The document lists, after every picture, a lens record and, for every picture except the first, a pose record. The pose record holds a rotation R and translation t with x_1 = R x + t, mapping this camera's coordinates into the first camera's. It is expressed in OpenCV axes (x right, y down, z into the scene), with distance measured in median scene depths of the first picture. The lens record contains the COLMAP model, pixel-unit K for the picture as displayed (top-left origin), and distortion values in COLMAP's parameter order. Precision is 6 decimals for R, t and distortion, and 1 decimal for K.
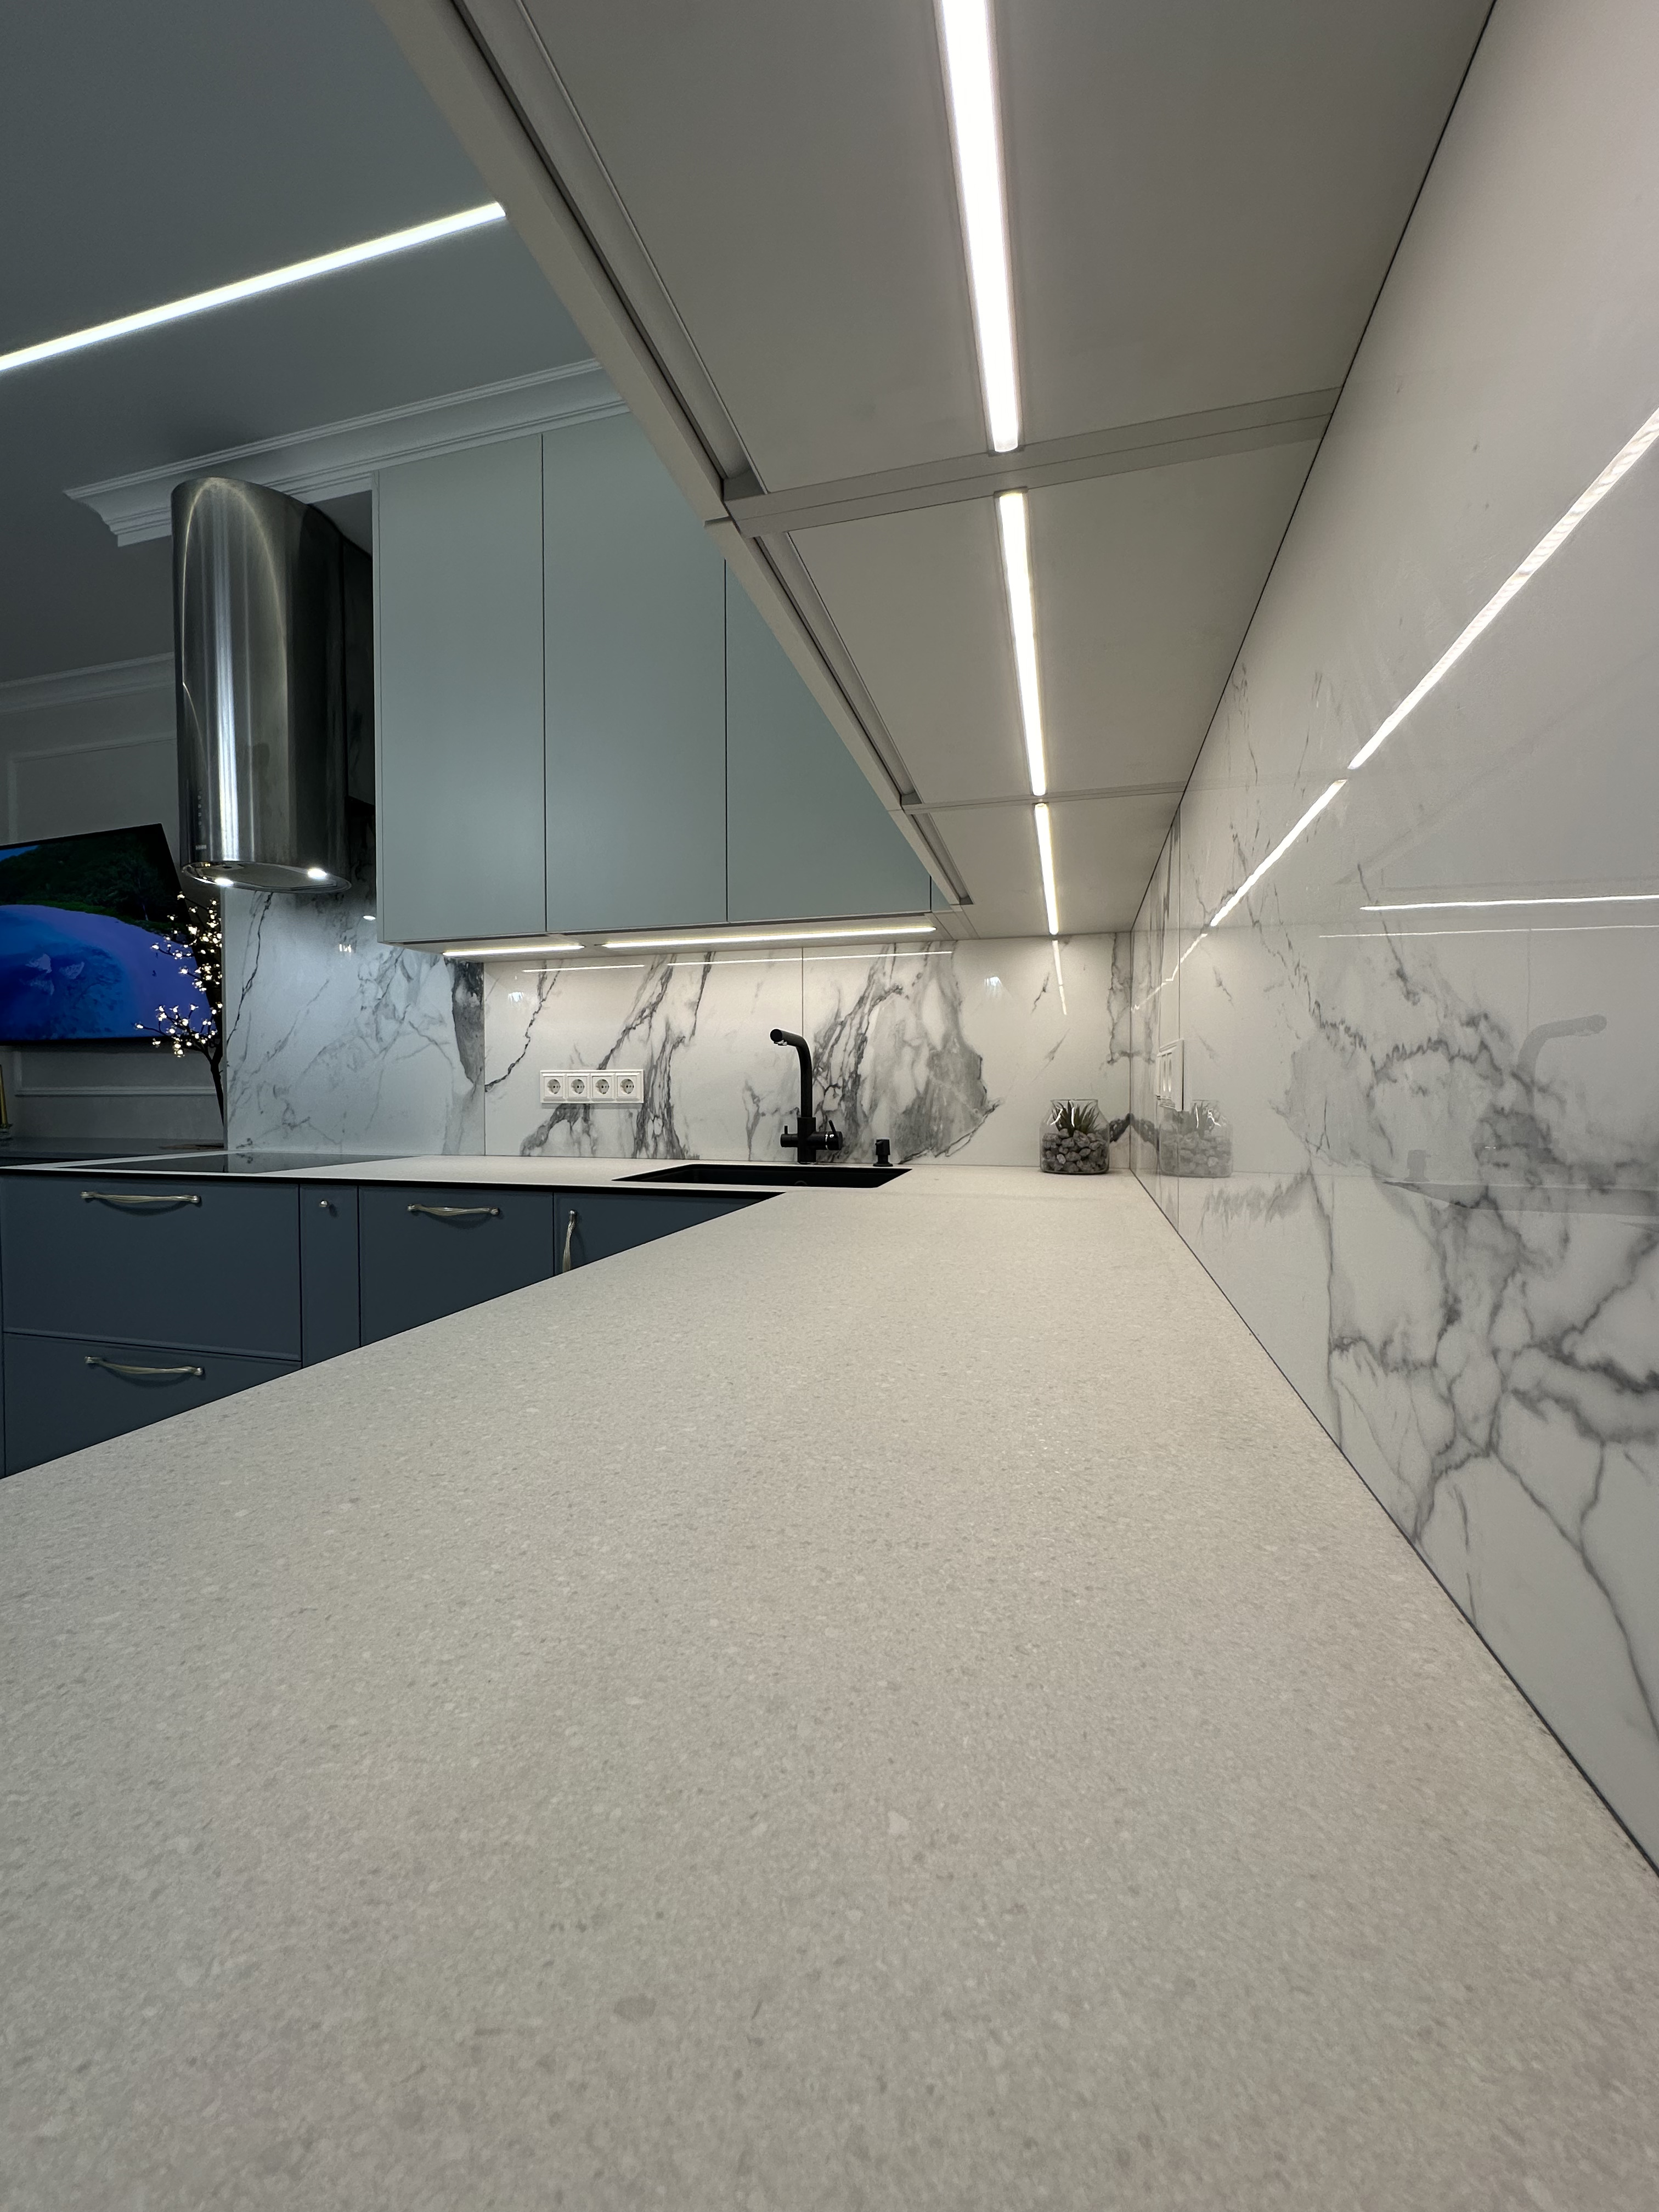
lens RADIAL K [[882.6, 0, 827.1], [0, 882.6, 1106.2], [0, 0, 1]] dist [-0.003626, 0.000469]
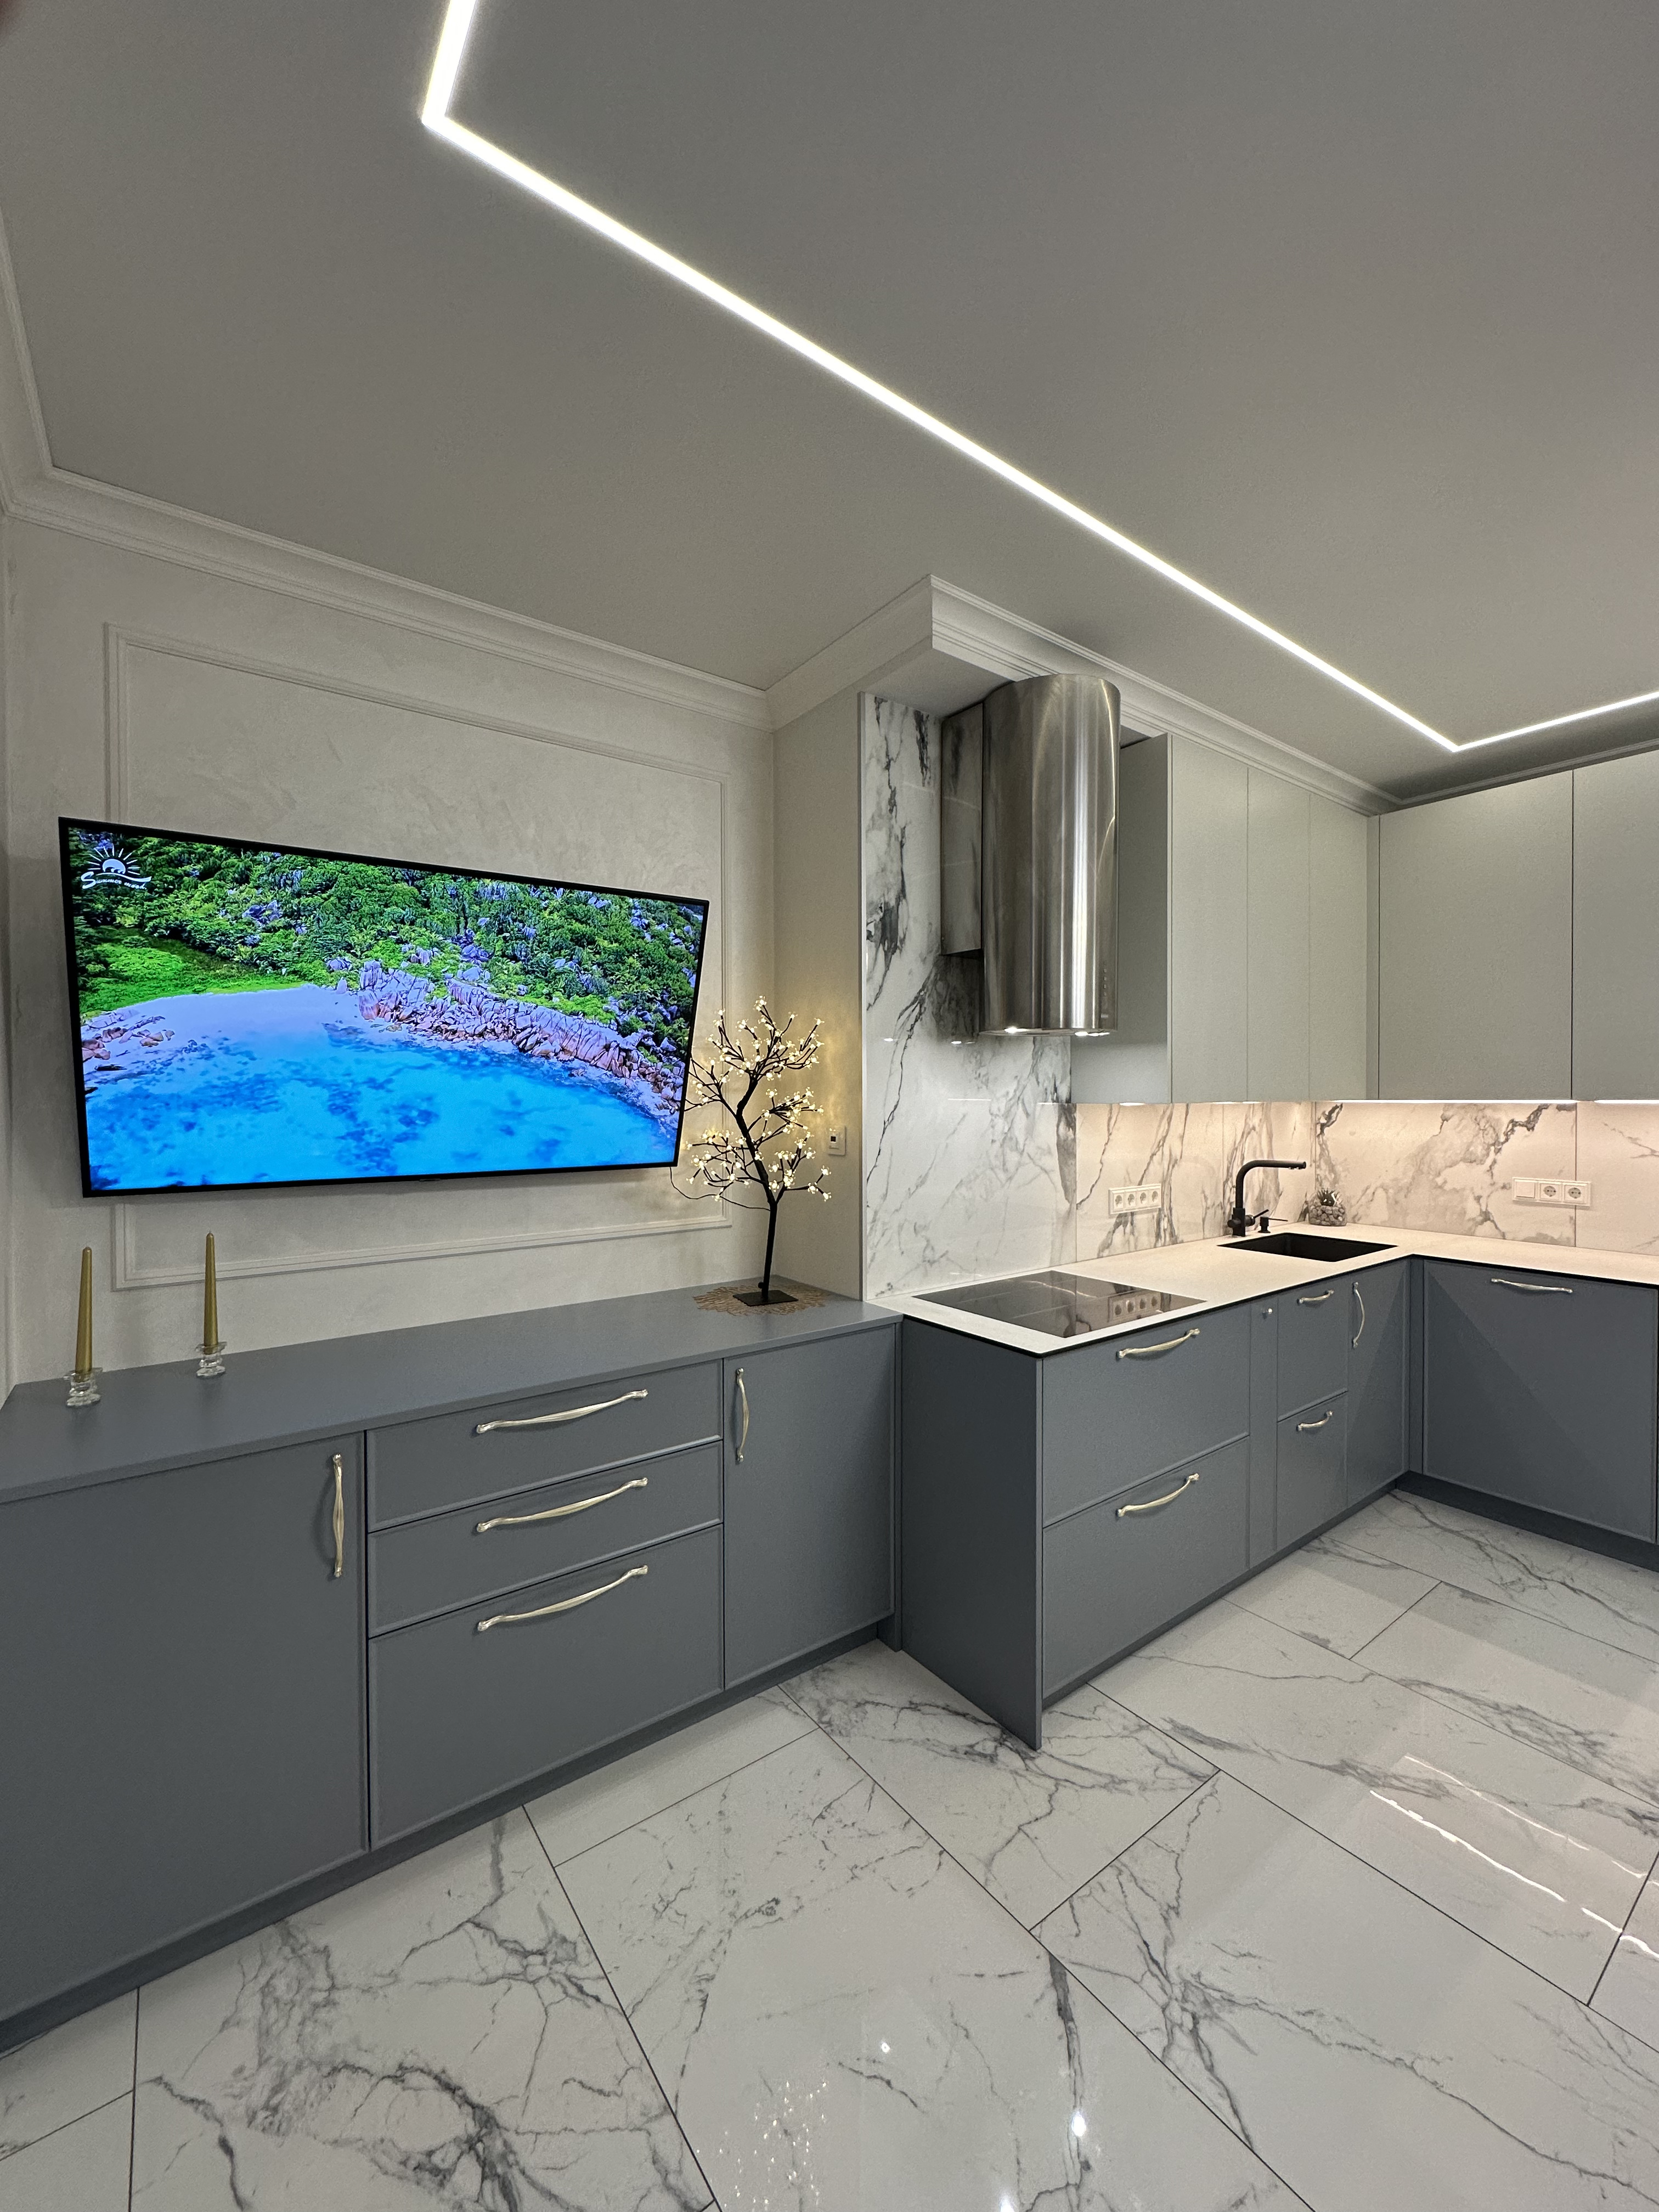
lens RADIAL K [[882.6, 0, 828.1], [0, 882.6, 1106.3], [0, 0, 1]] dist [-0.003626, 0.000469]
pose [[0.616466, -0.008099, 0.787340, -1.651802], [0.015245, 0.999882, -0.001652, -0.171769], [-0.787234, 0.013022, 0.616517, 0.553549]]
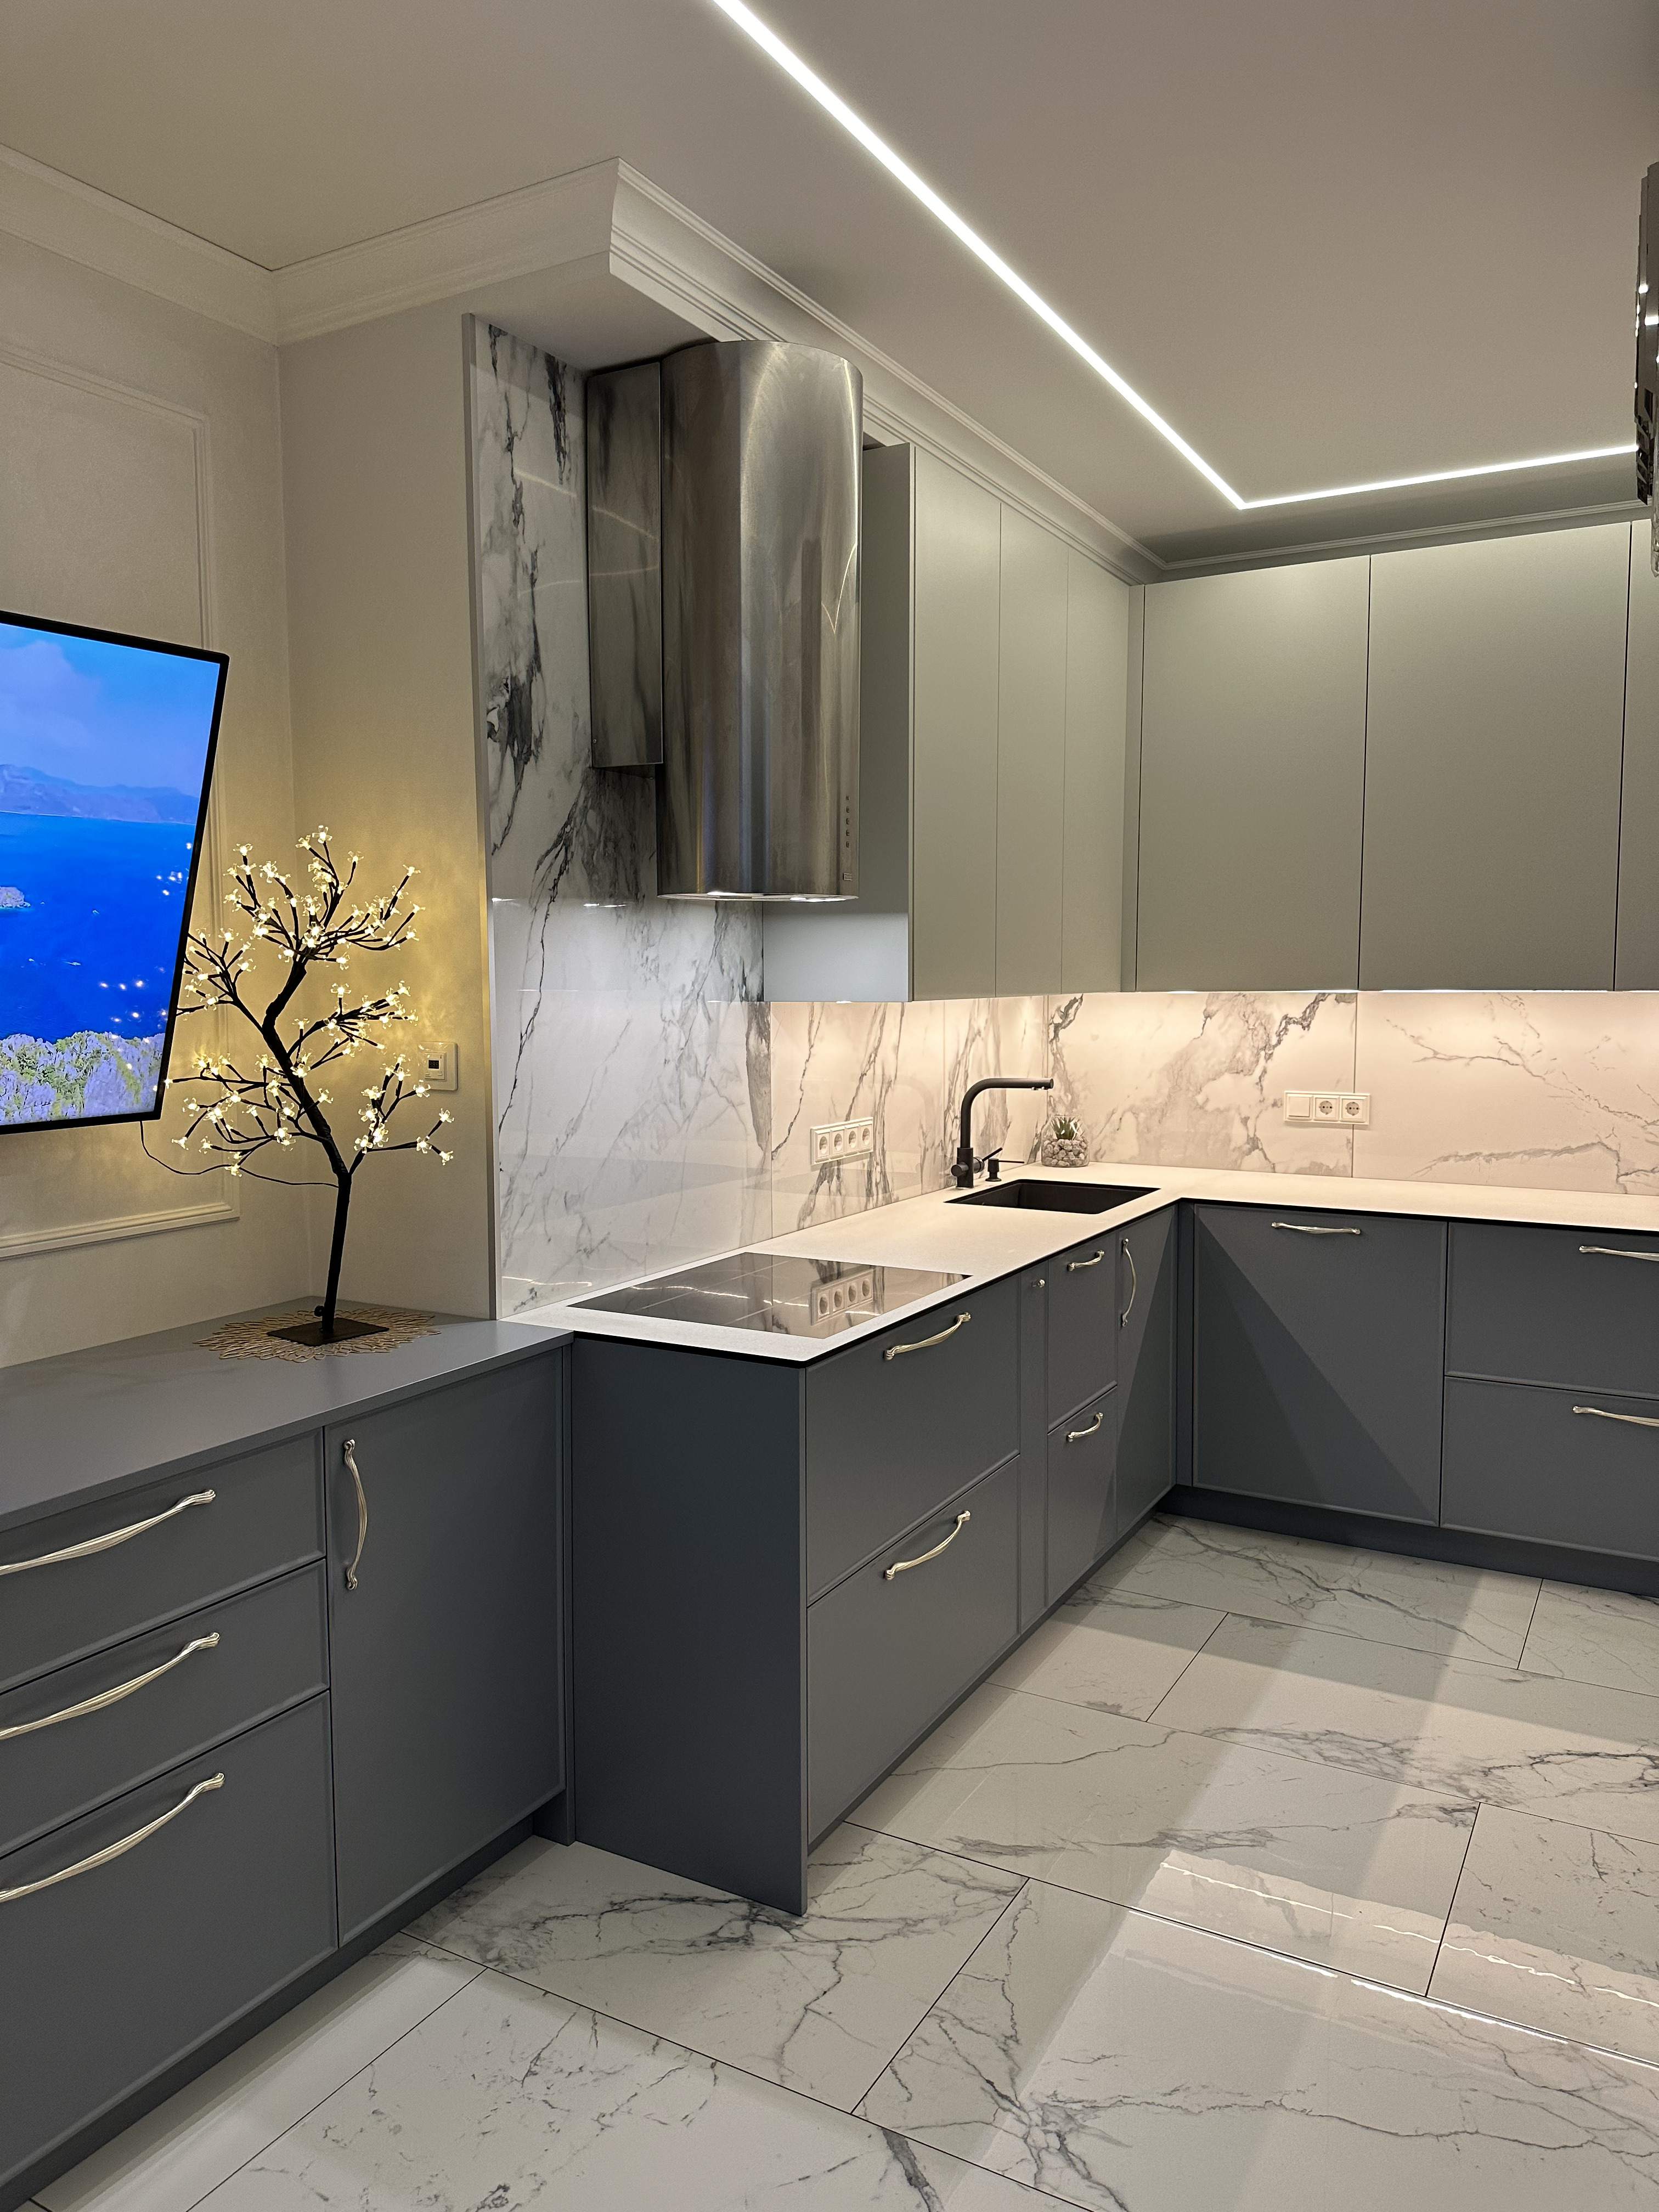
lens RADIAL K [[1556.1, 0, 817.4], [0, 1556.1, 1107.9], [0, 0, 1]] dist [0.097837, -0.134538]
pose [[0.244286, -0.082588, 0.966180, -1.865012], [0.021500, 0.996583, 0.079751, -0.188542], [-0.969465, 0.001291, 0.245227, 0.649084]]
